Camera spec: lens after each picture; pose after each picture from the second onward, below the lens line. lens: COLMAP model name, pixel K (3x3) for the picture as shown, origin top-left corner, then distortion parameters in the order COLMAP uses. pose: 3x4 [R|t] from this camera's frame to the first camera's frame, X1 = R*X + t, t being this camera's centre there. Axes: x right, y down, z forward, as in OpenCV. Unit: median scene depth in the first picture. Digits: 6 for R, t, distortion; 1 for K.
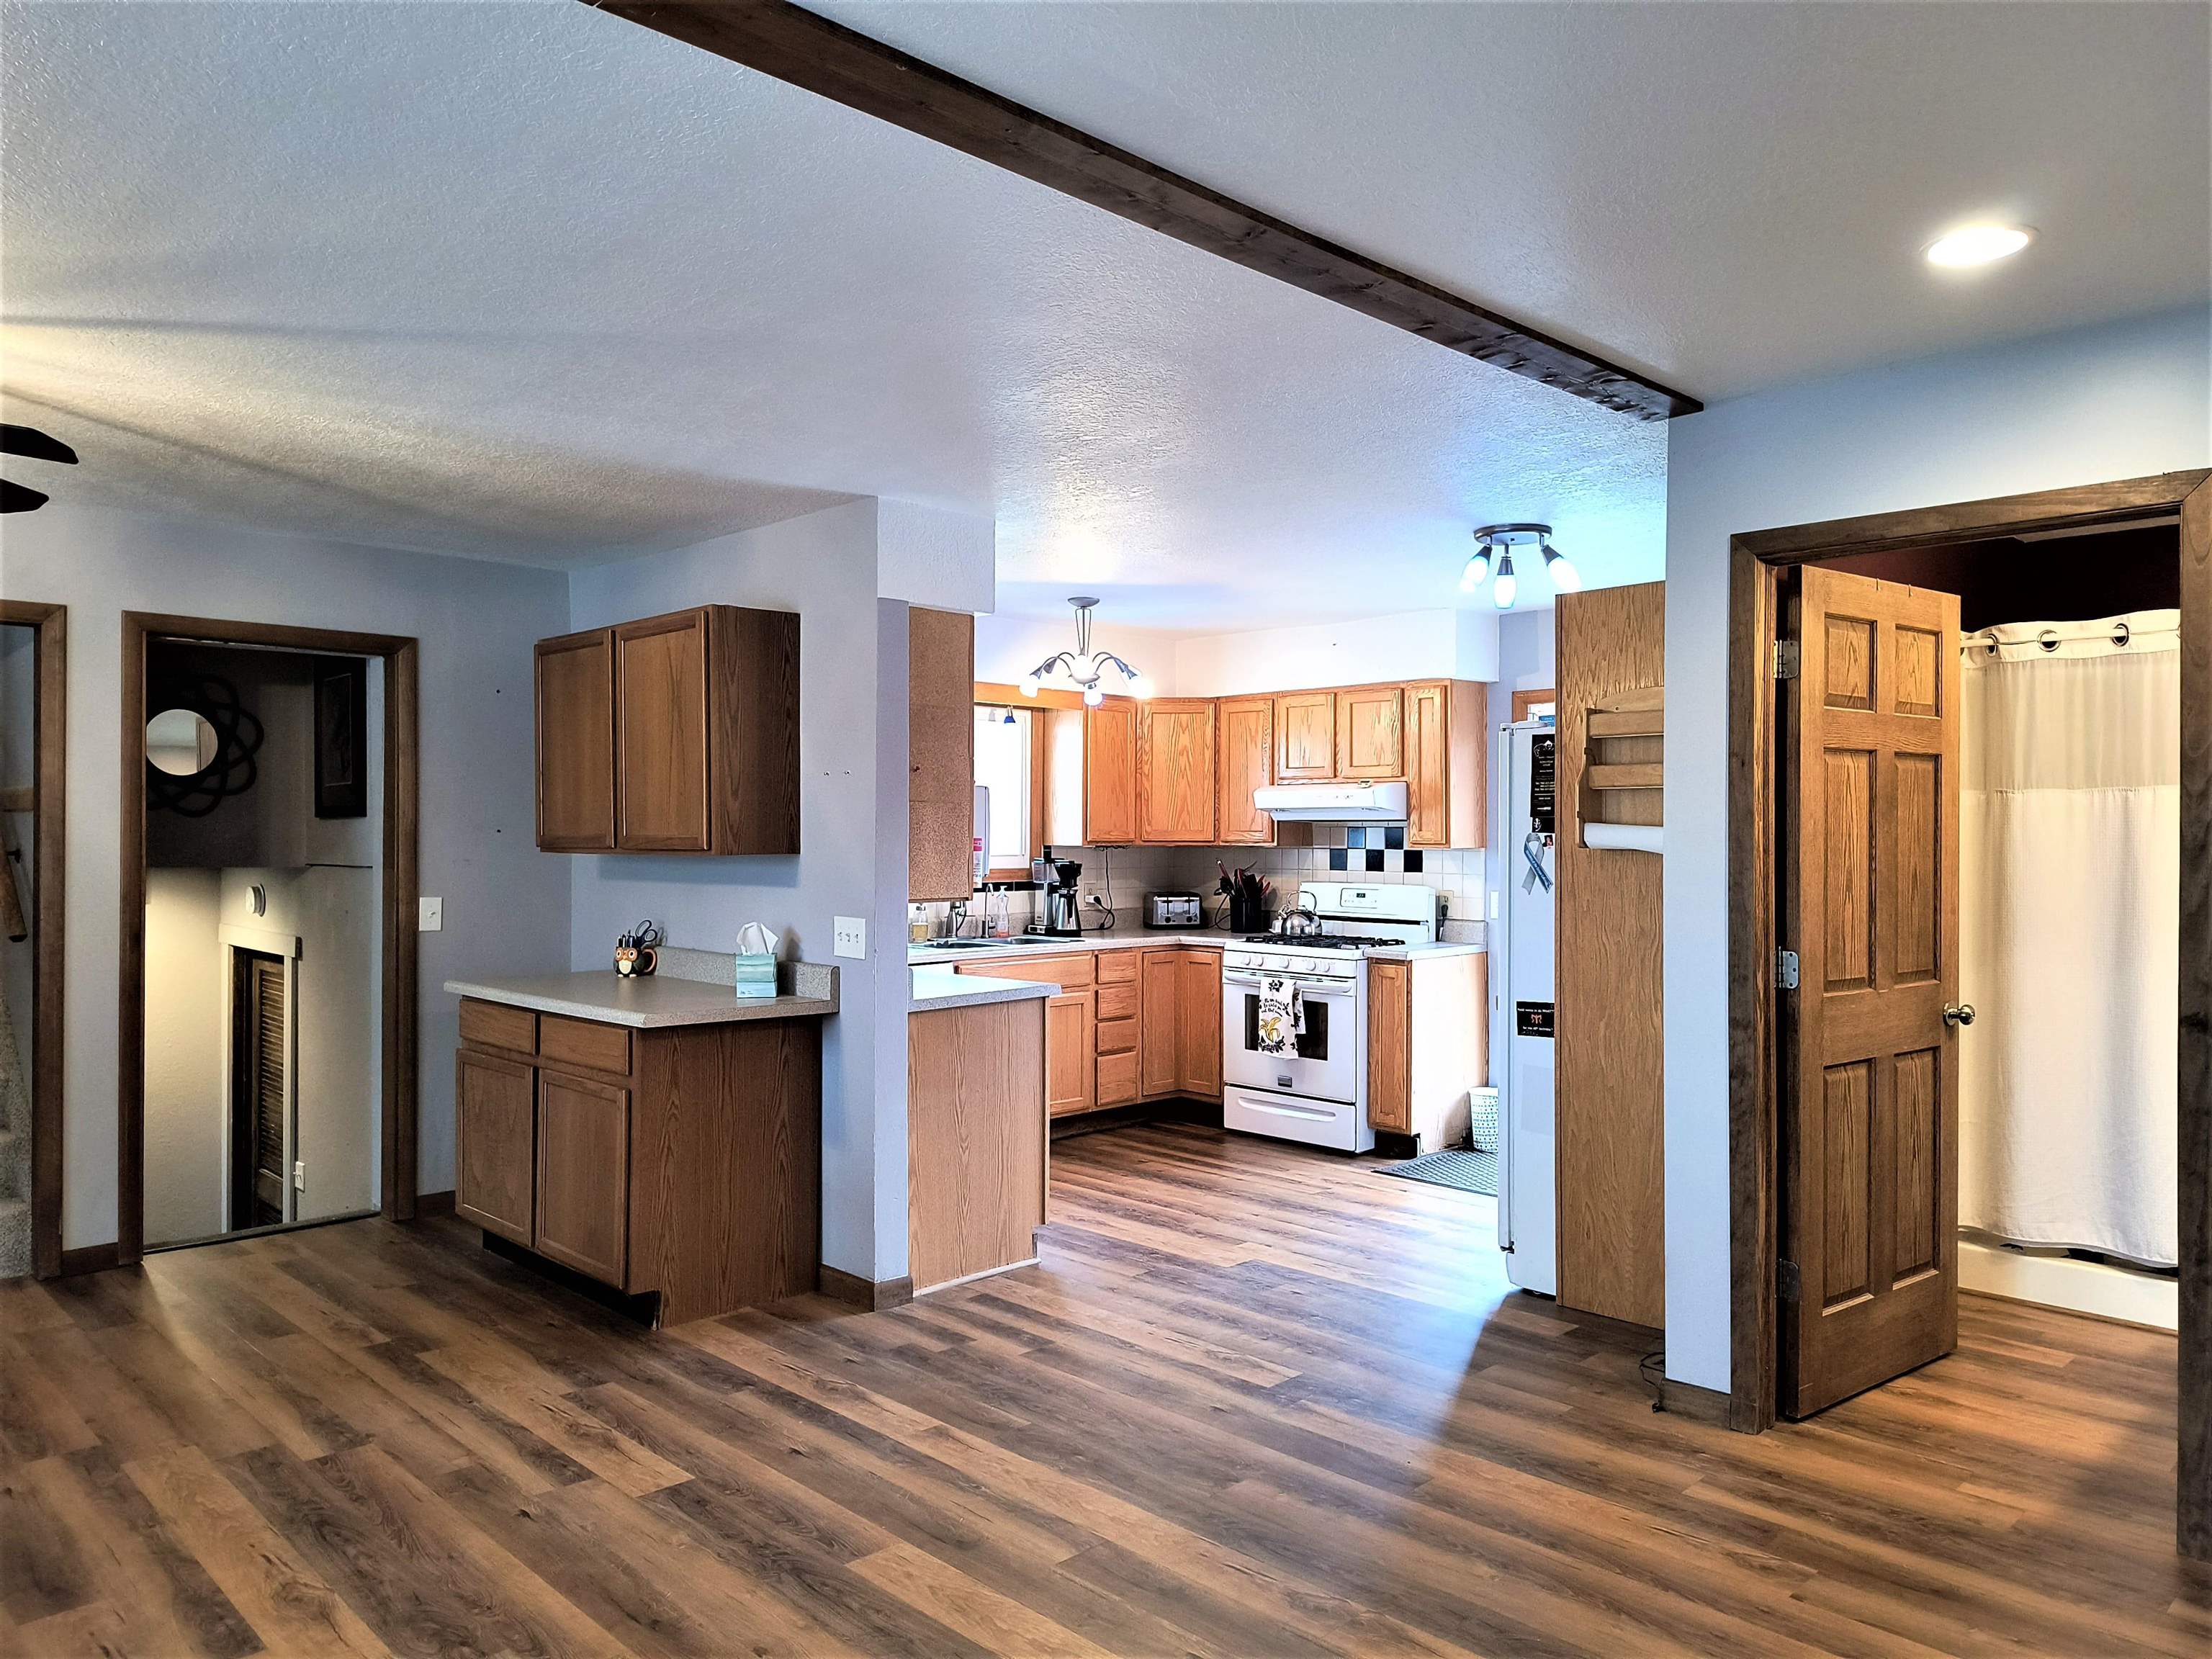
lens RADIAL K [[1481.1, 0, 1111.3], [0, 1481.1, 840.4], [0, 0, 1]] dist [0.033771, -0.025420]
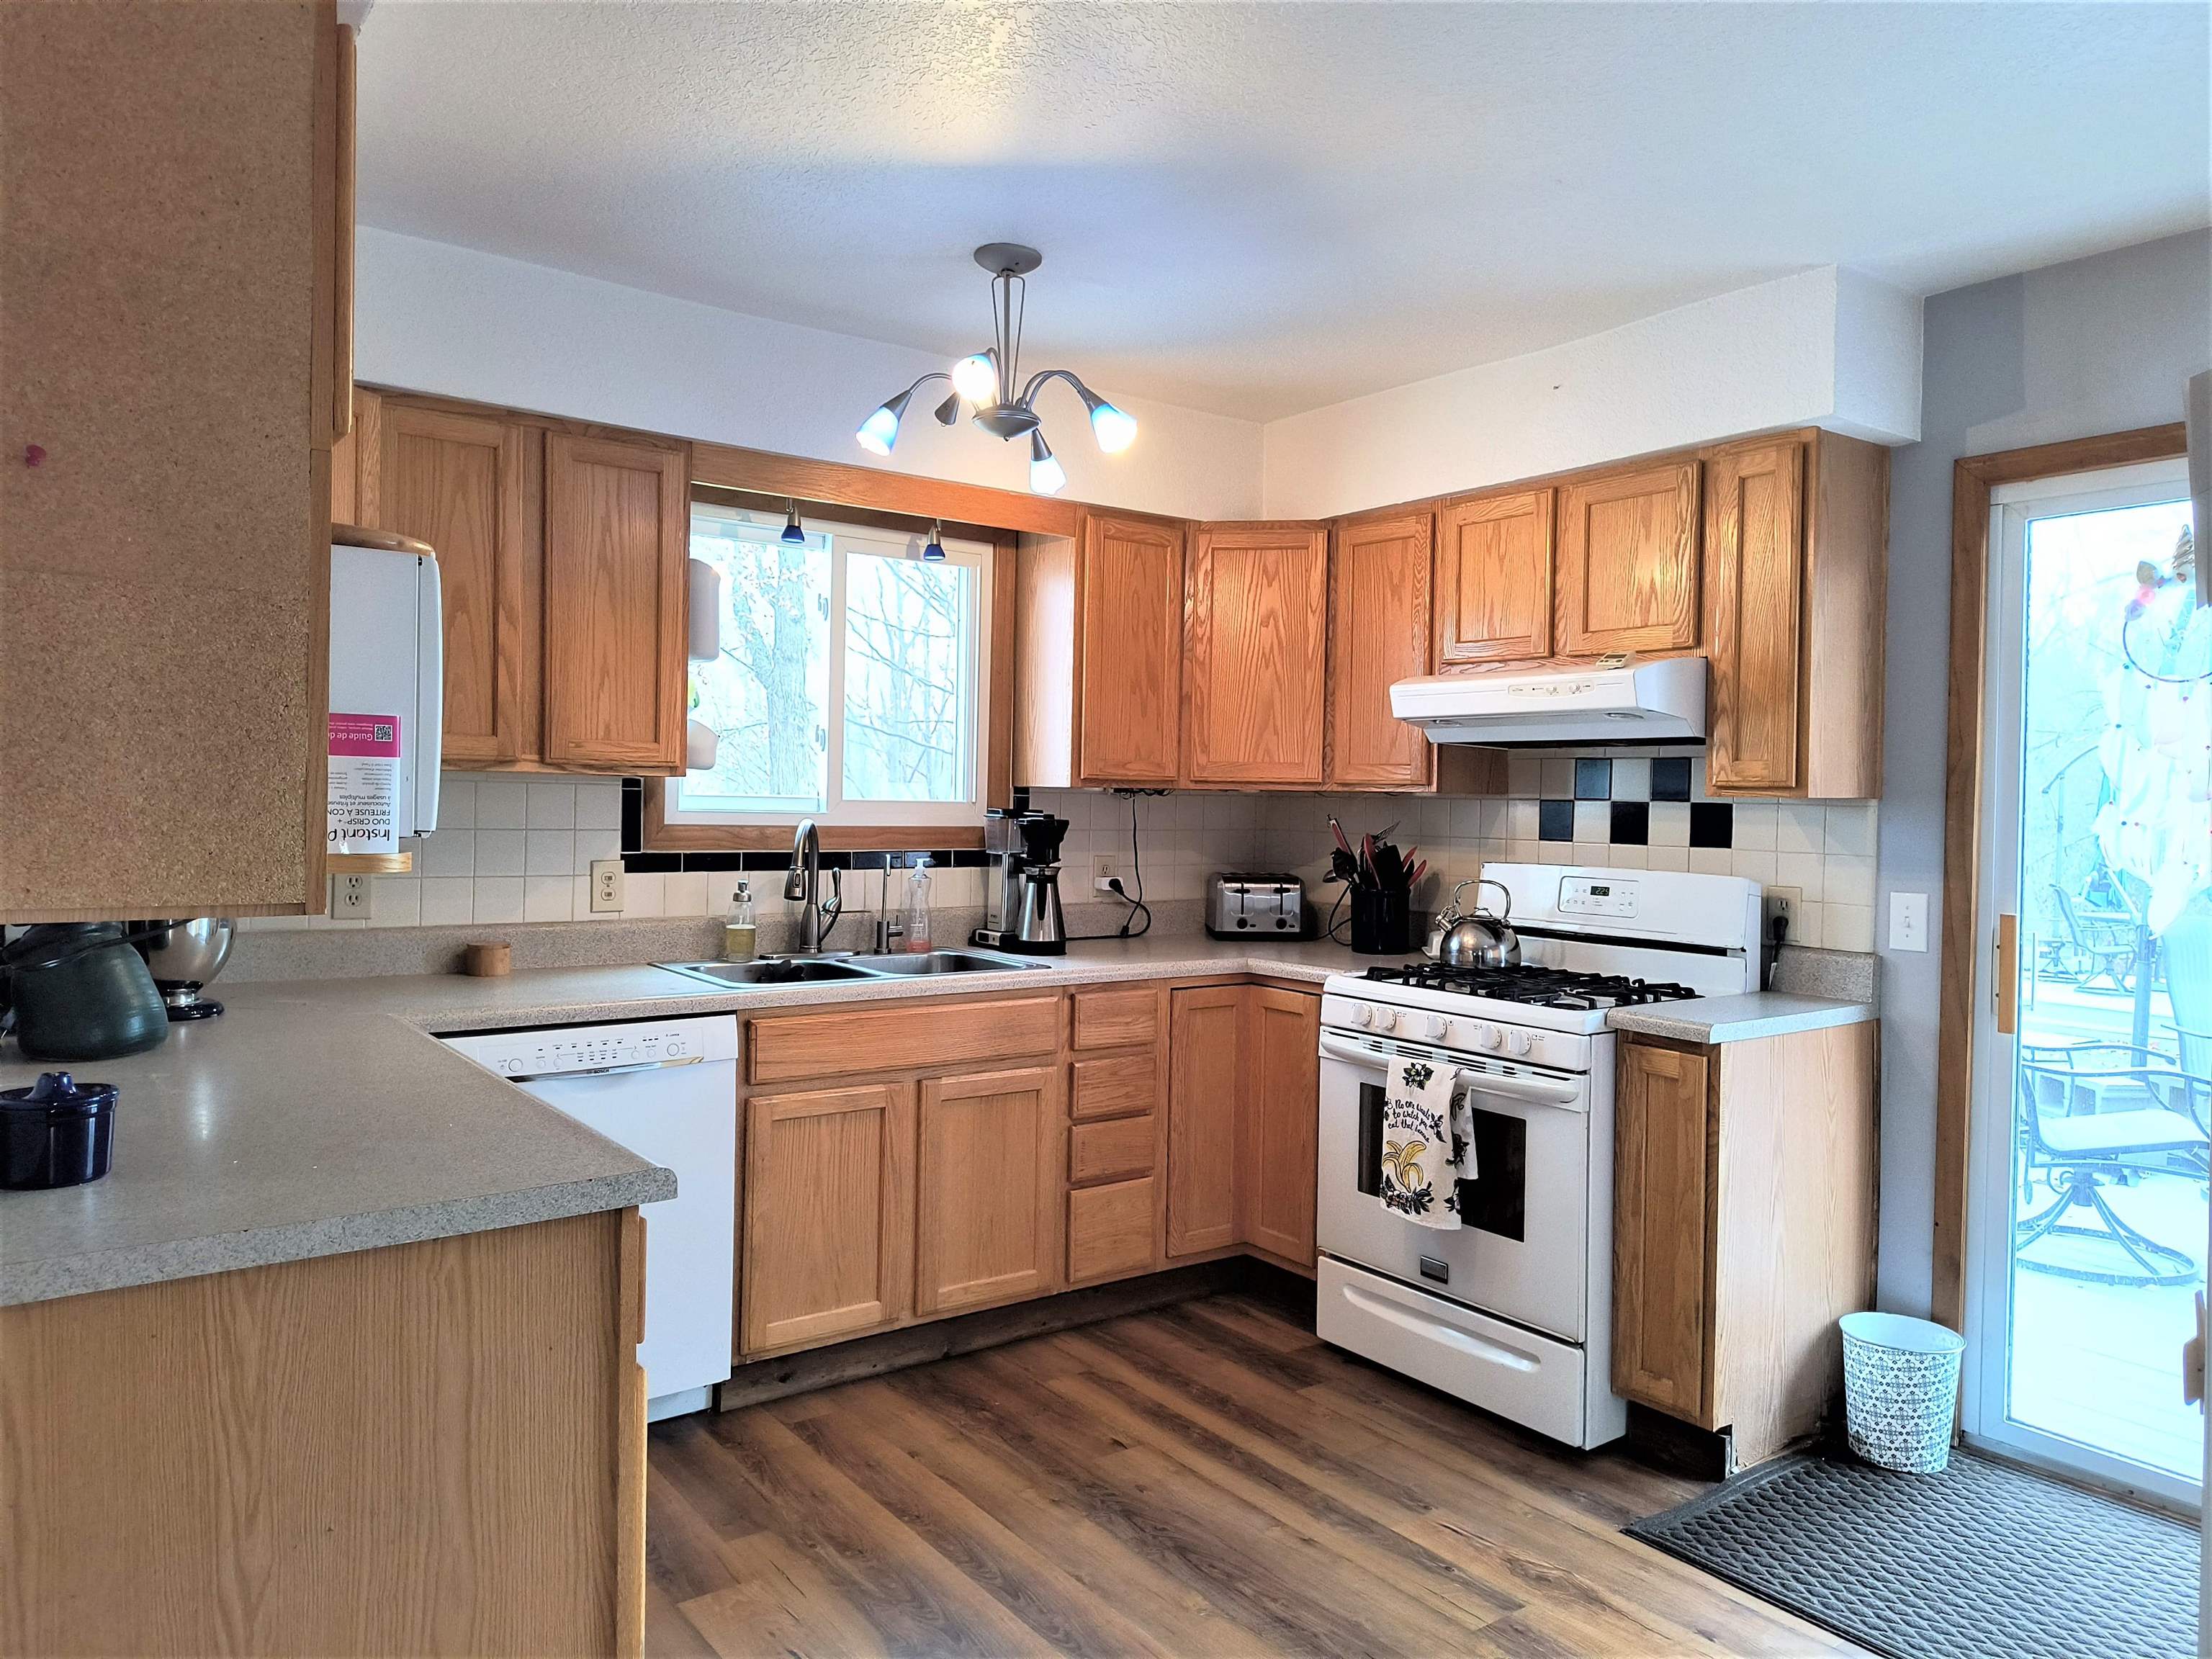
lens RADIAL K [[1481.1, 0, 1119.1], [0, 1481.1, 829.1], [0, 0, 1]] dist [0.033771, -0.025420]
pose [[0.990415, 0.017705, -0.136984, 0.083100], [-0.015535, 0.999737, 0.016898, 0.011010], [0.137247, -0.014608, 0.990429, 0.529717]]
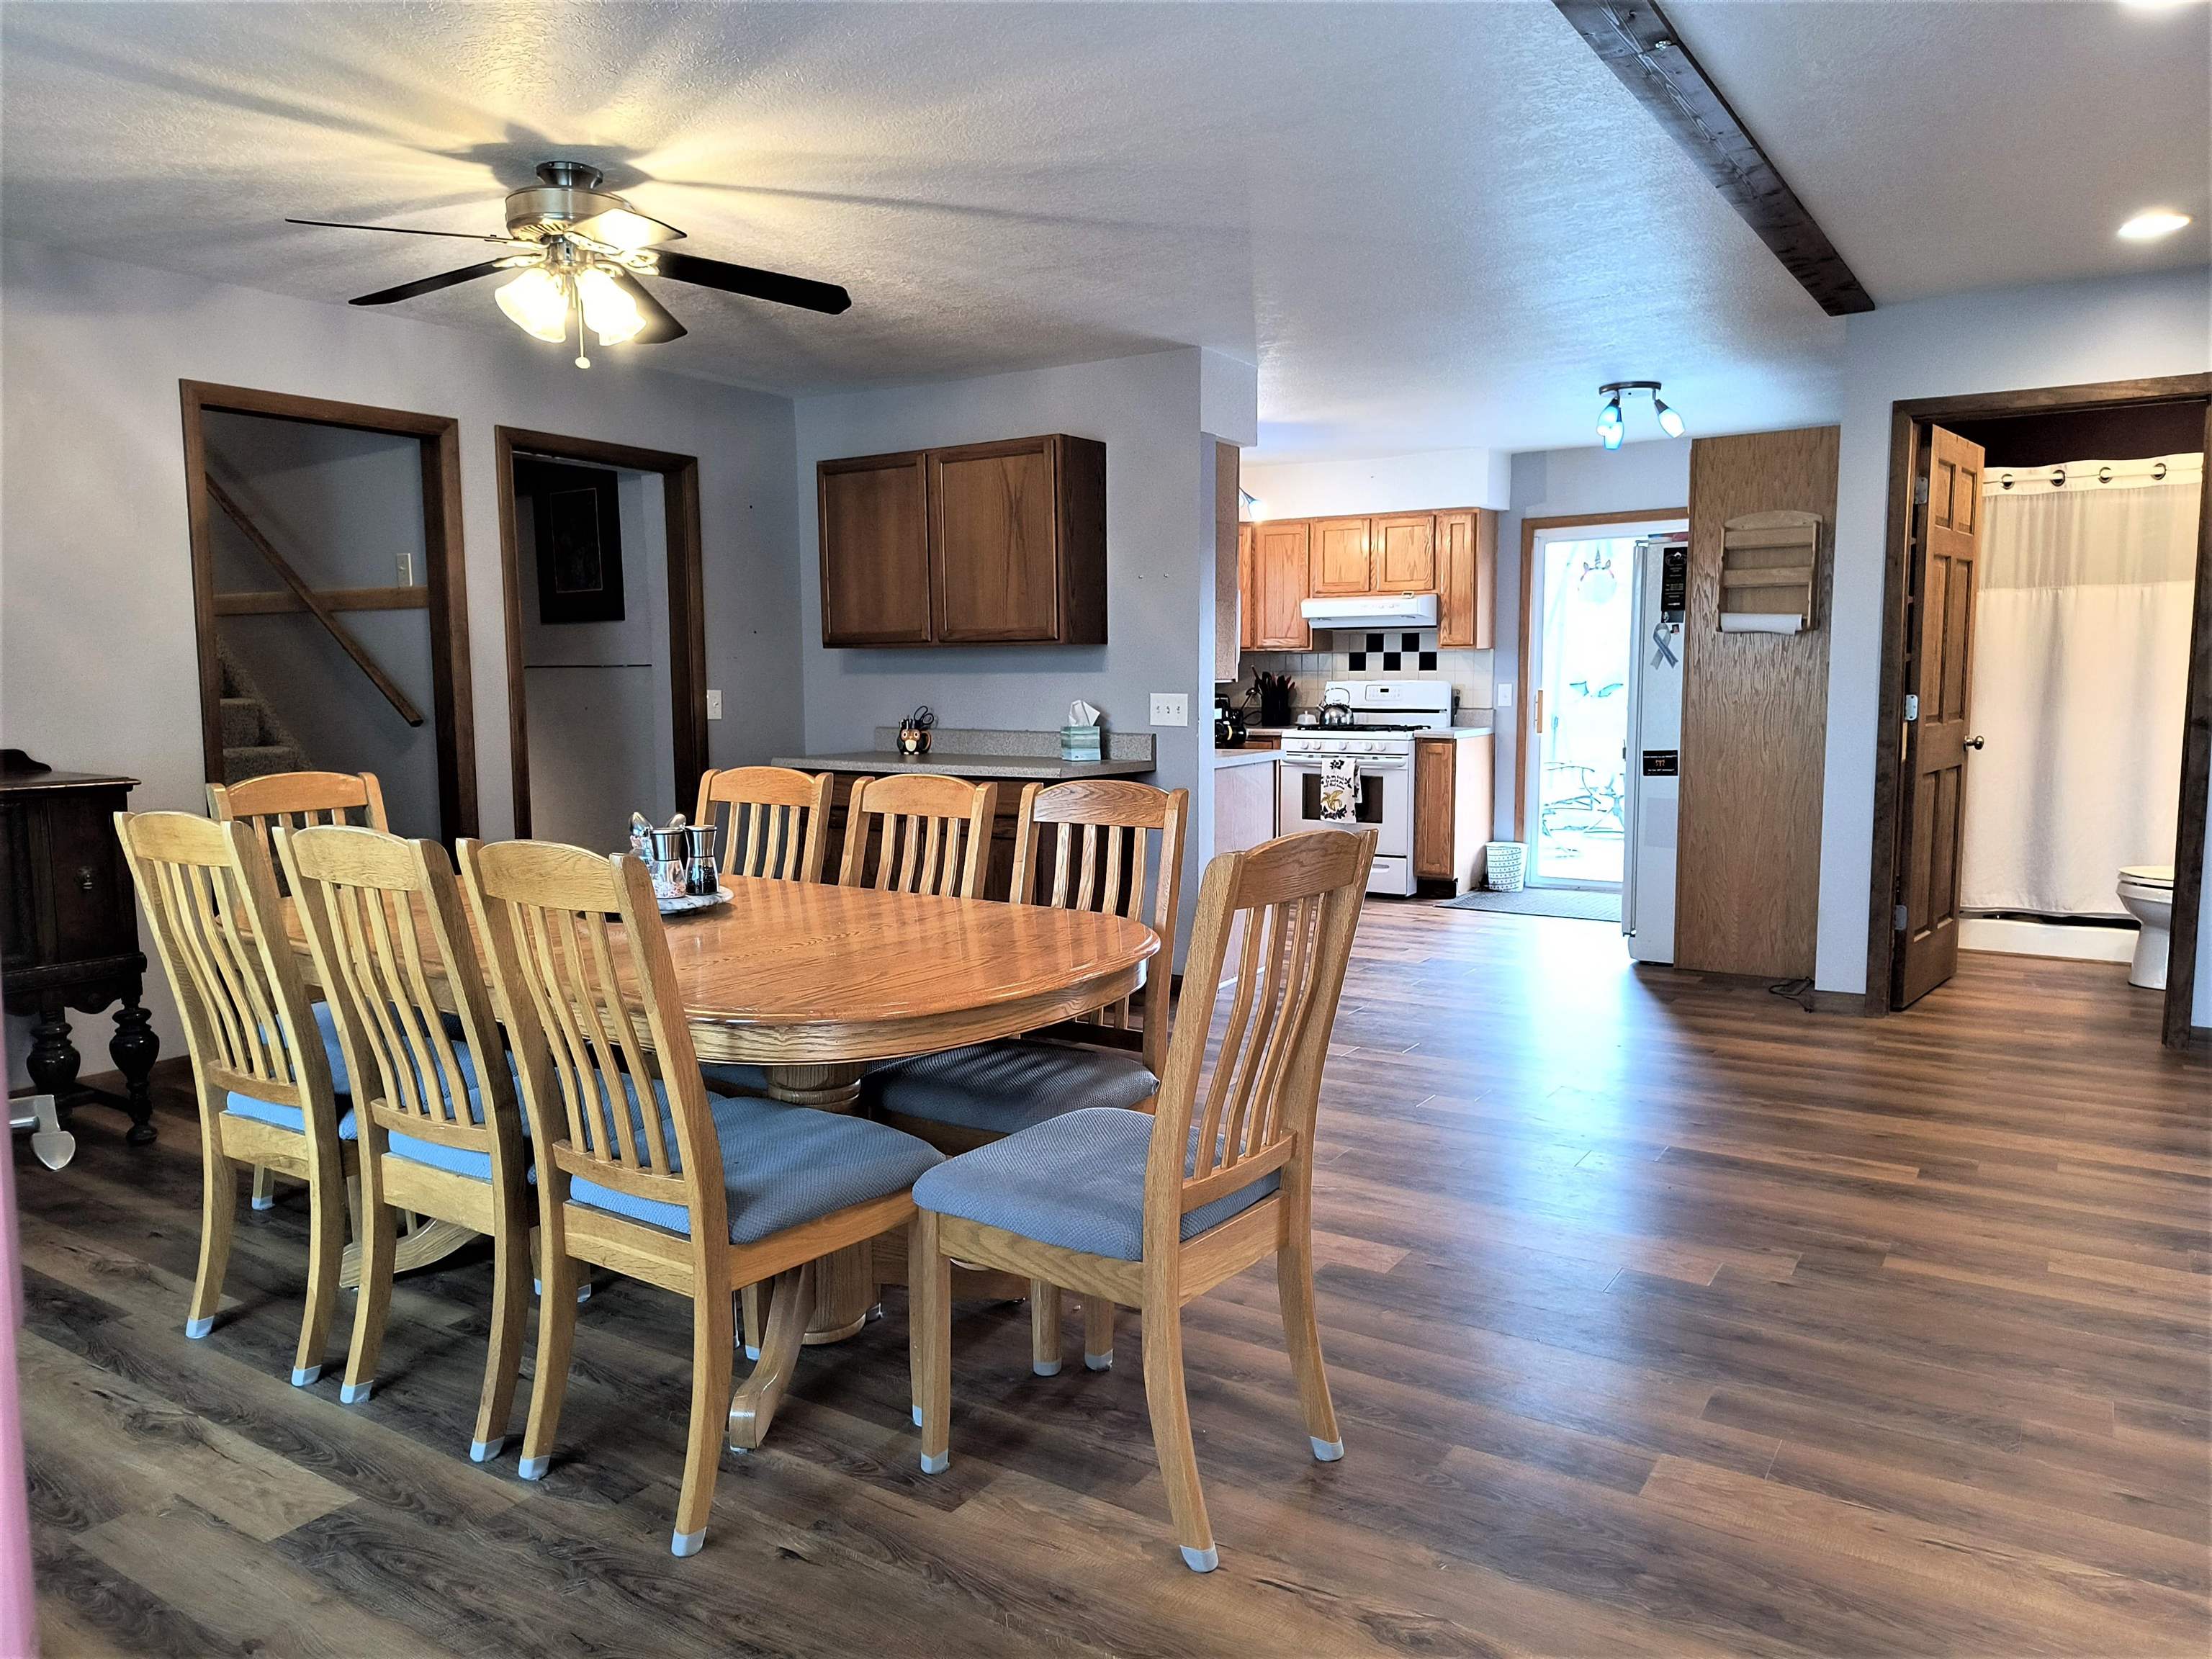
lens RADIAL K [[1481.1, 0, 1102.4], [0, 1481.1, 831.4], [0, 0, 1]] dist [0.033771, -0.025420]
pose [[0.977843, -0.031593, 0.206944, -0.343886], [0.010059, 0.994496, 0.104294, 0.025747], [-0.209100, -0.099901, 0.972778, -0.147588]]
